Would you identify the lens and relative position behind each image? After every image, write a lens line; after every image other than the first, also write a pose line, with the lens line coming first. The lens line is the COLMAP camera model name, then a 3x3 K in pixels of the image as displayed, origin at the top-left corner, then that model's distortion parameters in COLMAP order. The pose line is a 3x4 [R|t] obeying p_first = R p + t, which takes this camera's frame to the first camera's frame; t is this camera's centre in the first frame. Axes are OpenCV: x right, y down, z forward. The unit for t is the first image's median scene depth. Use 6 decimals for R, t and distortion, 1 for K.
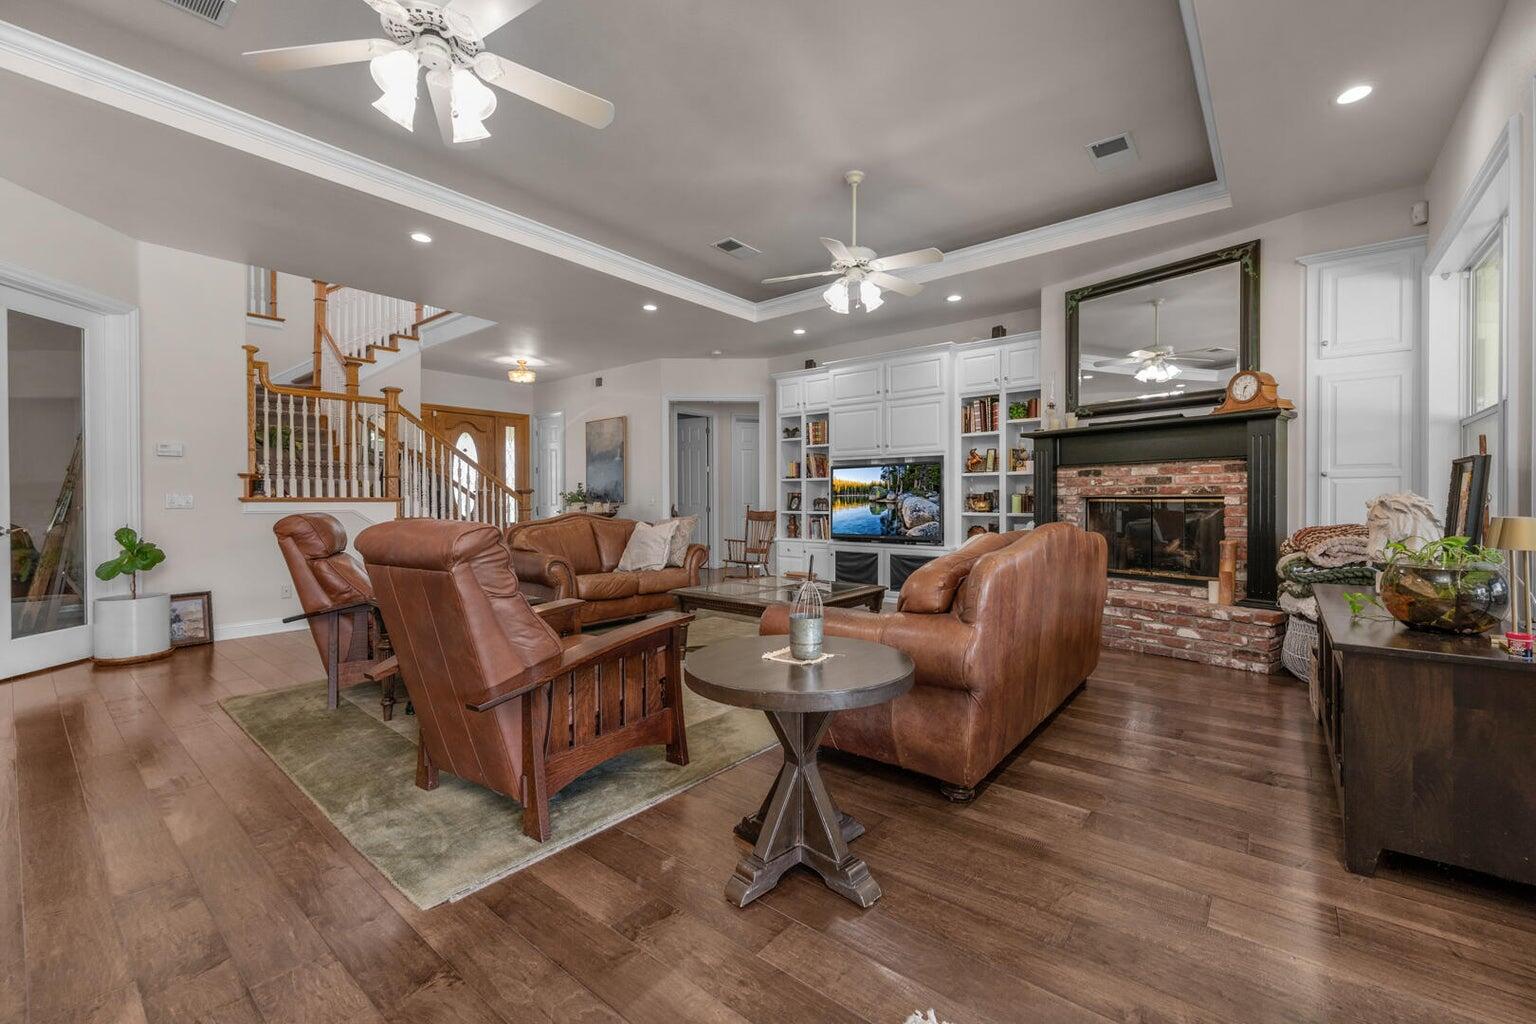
lens RADIAL K [[625.2, 0, 771.5], [0, 625.2, 503.4], [0, 0, 1]] dist [0.000351, -0.000320]
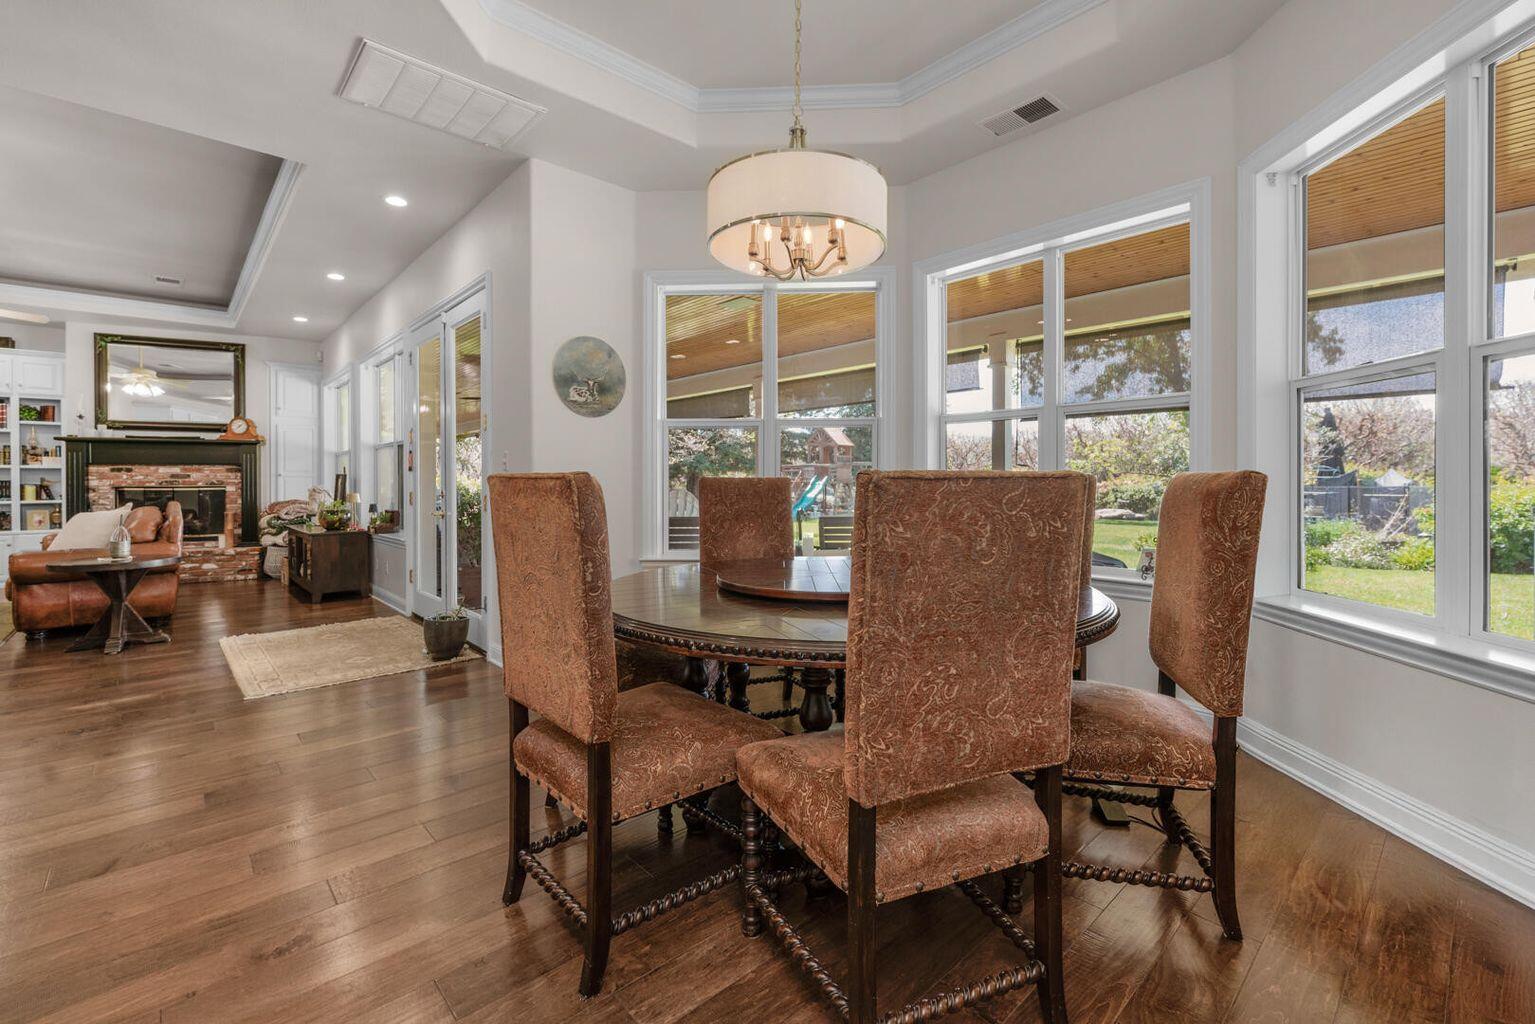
lens RADIAL K [[659.0, 0, 765.0], [0, 659.0, 481.5], [0, 0, 1]] dist [0.004603, -0.000331]
pose [[0.146563, 0.002104, 0.989199, -0.898654], [0.008794, 0.999955, -0.003430, -0.005750], [-0.989162, 0.009201, 0.146538, -0.771689]]
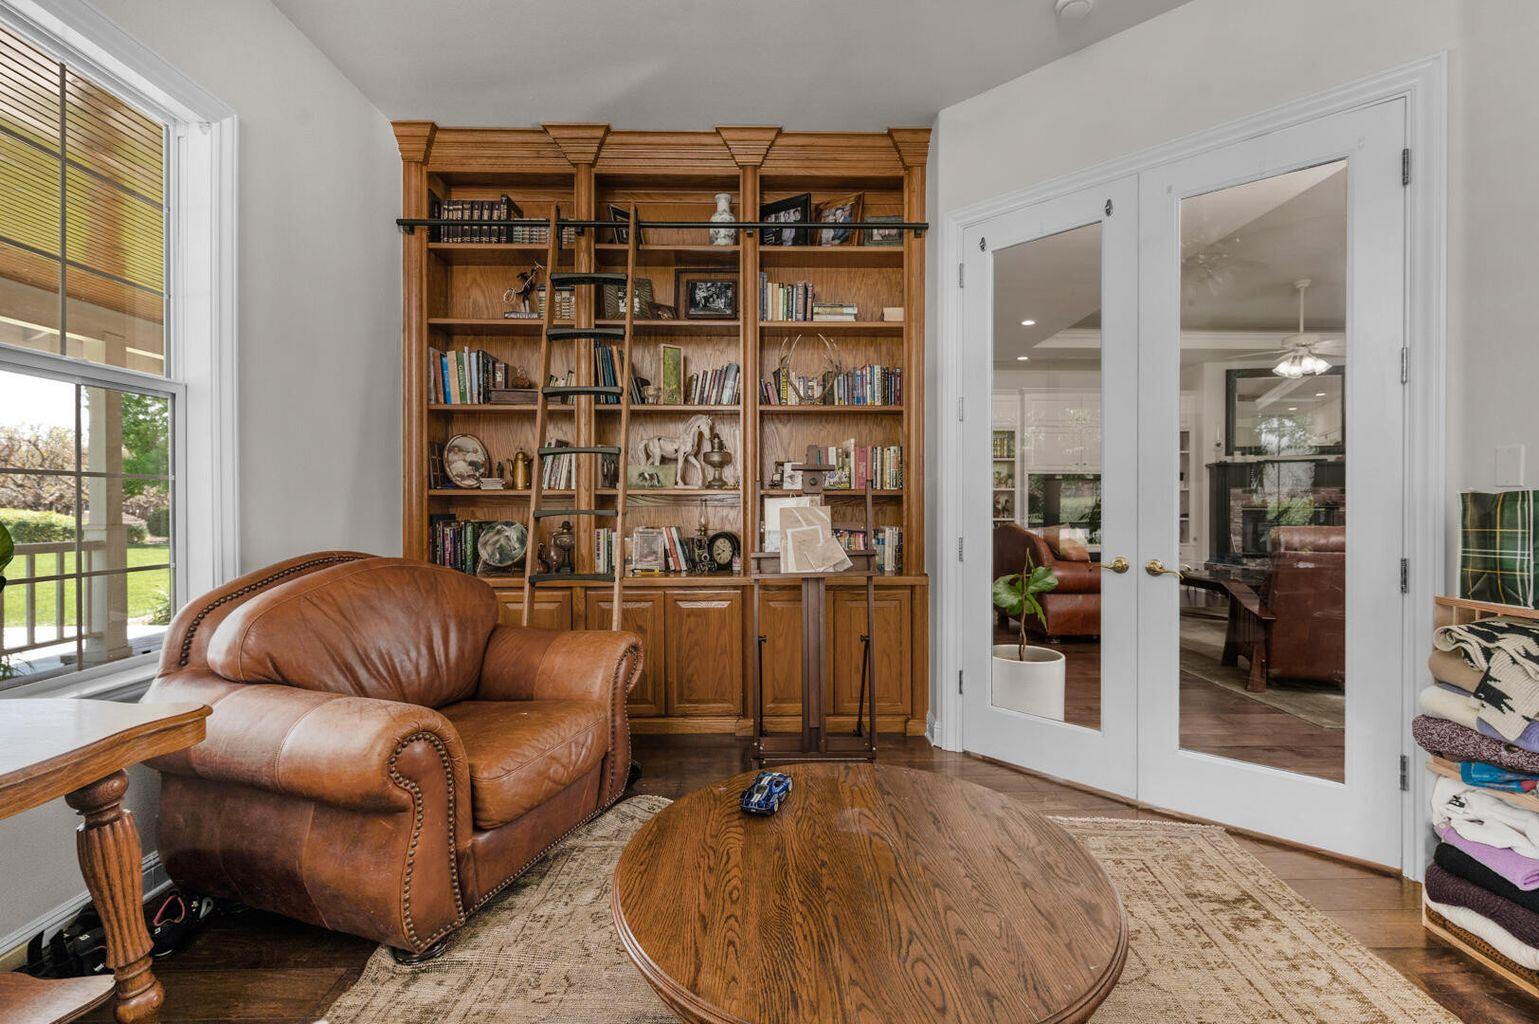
lens RADIAL K [[660.7, 0, 767.1], [0, 660.7, 503.7], [0, 0, 1]] dist [0.004603, -0.000331]
pose [[0.771364, -0.002251, 0.636390, -1.747559], [0.003571, 0.999993, -0.000792, -0.026055], [-0.636384, 0.002883, 0.771367, 0.610238]]
